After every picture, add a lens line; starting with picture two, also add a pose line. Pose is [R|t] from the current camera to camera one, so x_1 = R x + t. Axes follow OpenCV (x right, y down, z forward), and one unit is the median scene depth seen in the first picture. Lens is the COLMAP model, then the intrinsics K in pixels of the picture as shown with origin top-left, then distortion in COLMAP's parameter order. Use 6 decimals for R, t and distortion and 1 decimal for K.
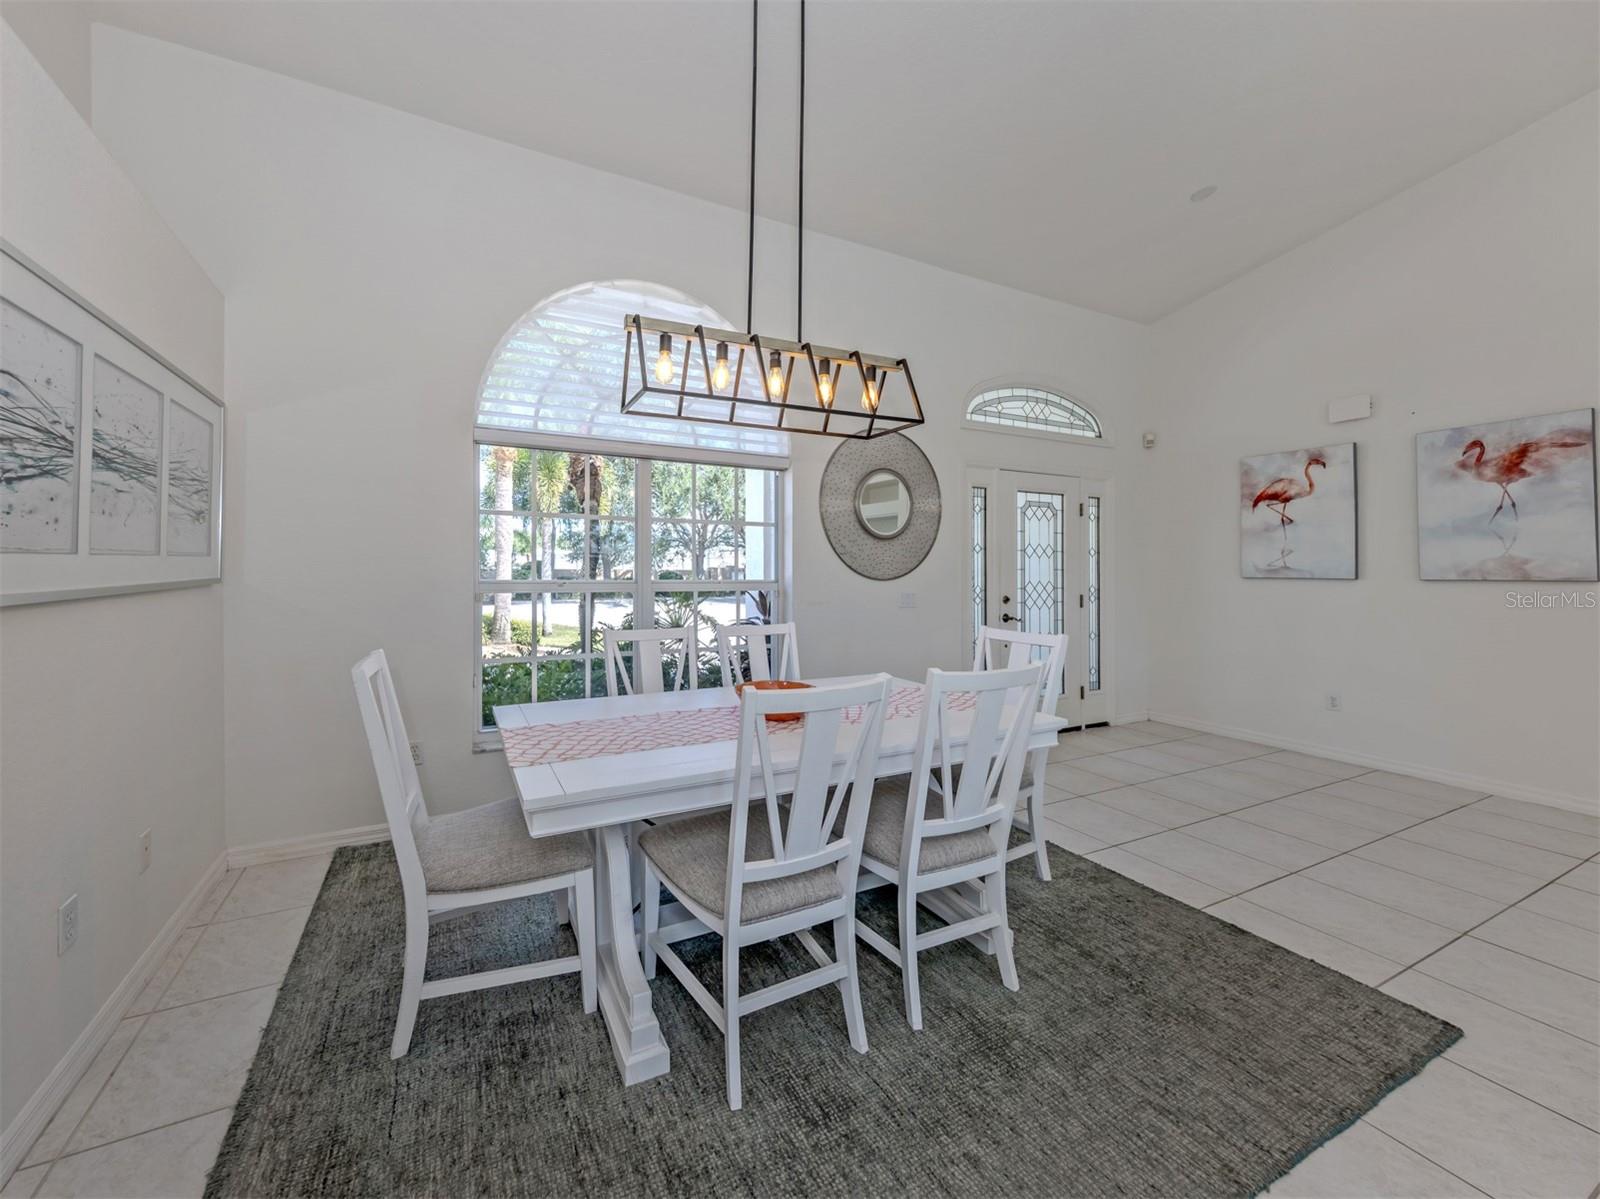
lens RADIAL K [[590.7, 0, 701.2], [0, 590.7, 583.9], [0, 0, 1]] dist [0.005035, -0.000181]
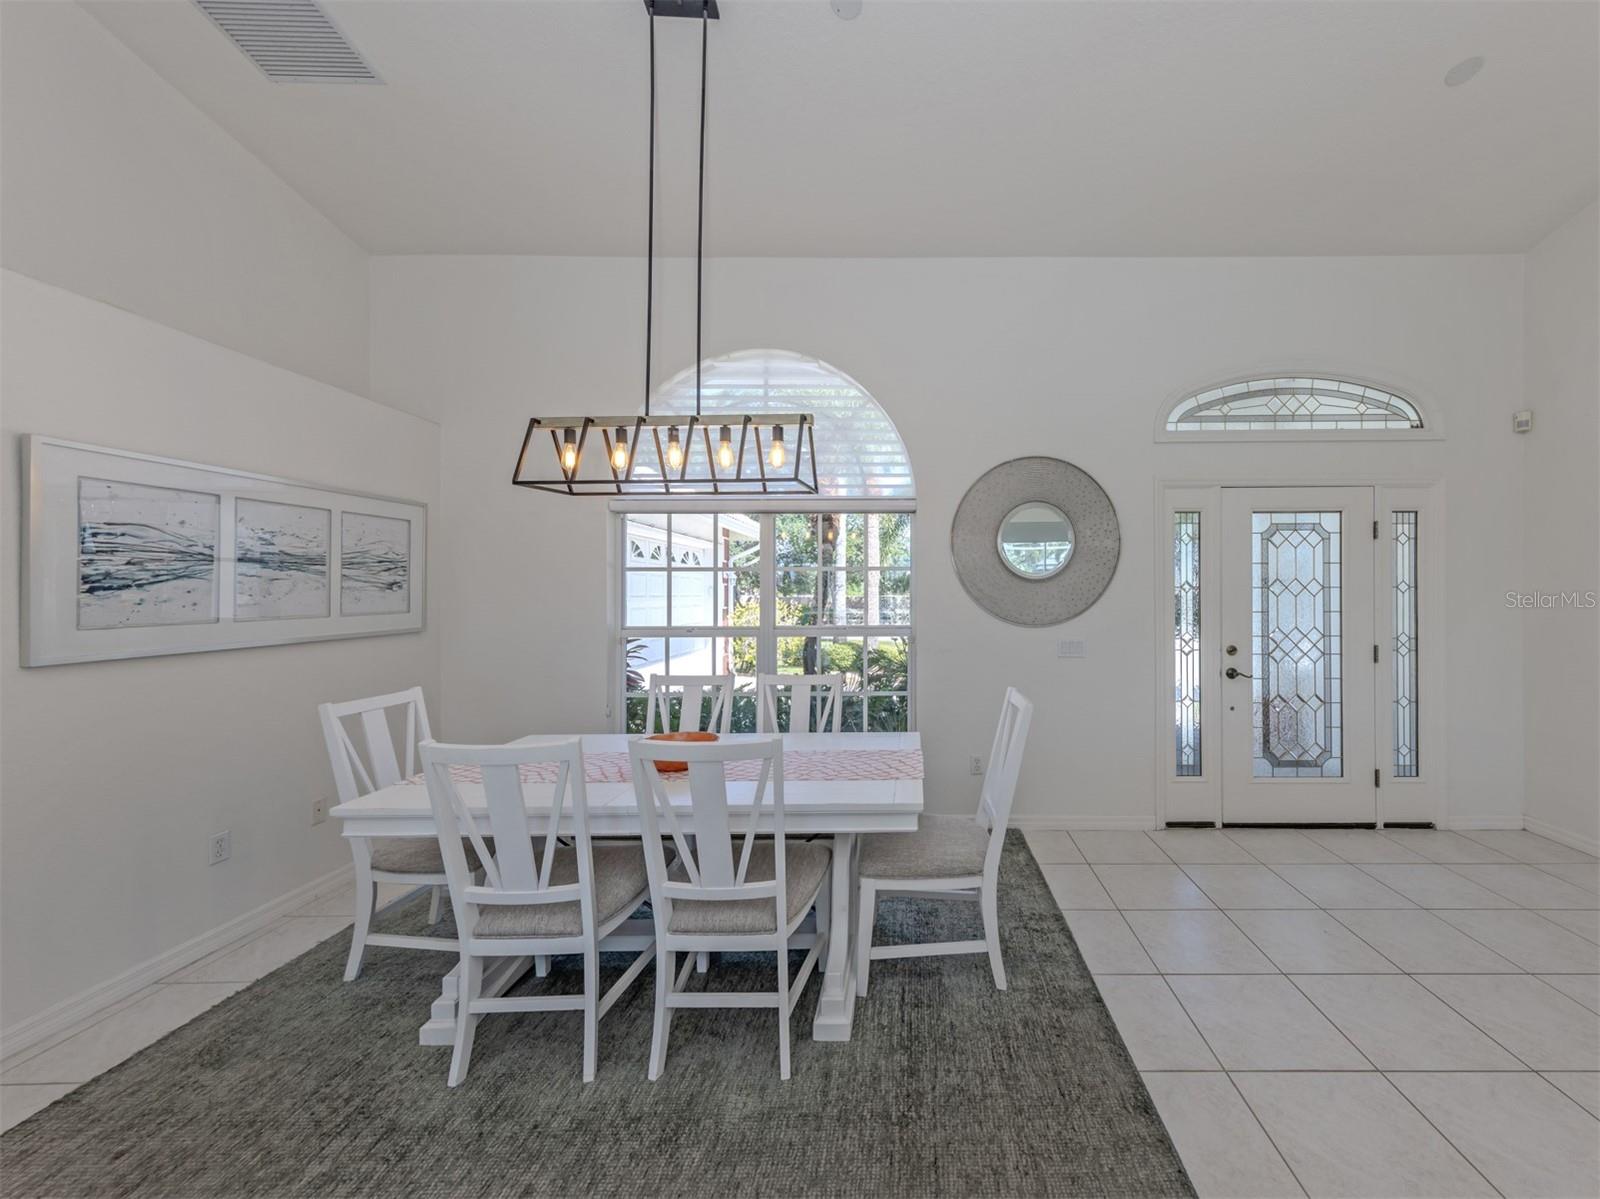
lens RADIAL K [[590.7, 0, 835.2], [0, 590.7, 612.8], [0, 0, 1]] dist [0.005035, -0.000181]
pose [[0.915082, -0.002134, -0.403263, 0.344832], [0.000806, 0.999994, -0.003461, -0.021050], [0.403268, 0.002842, 0.915078, 0.055501]]
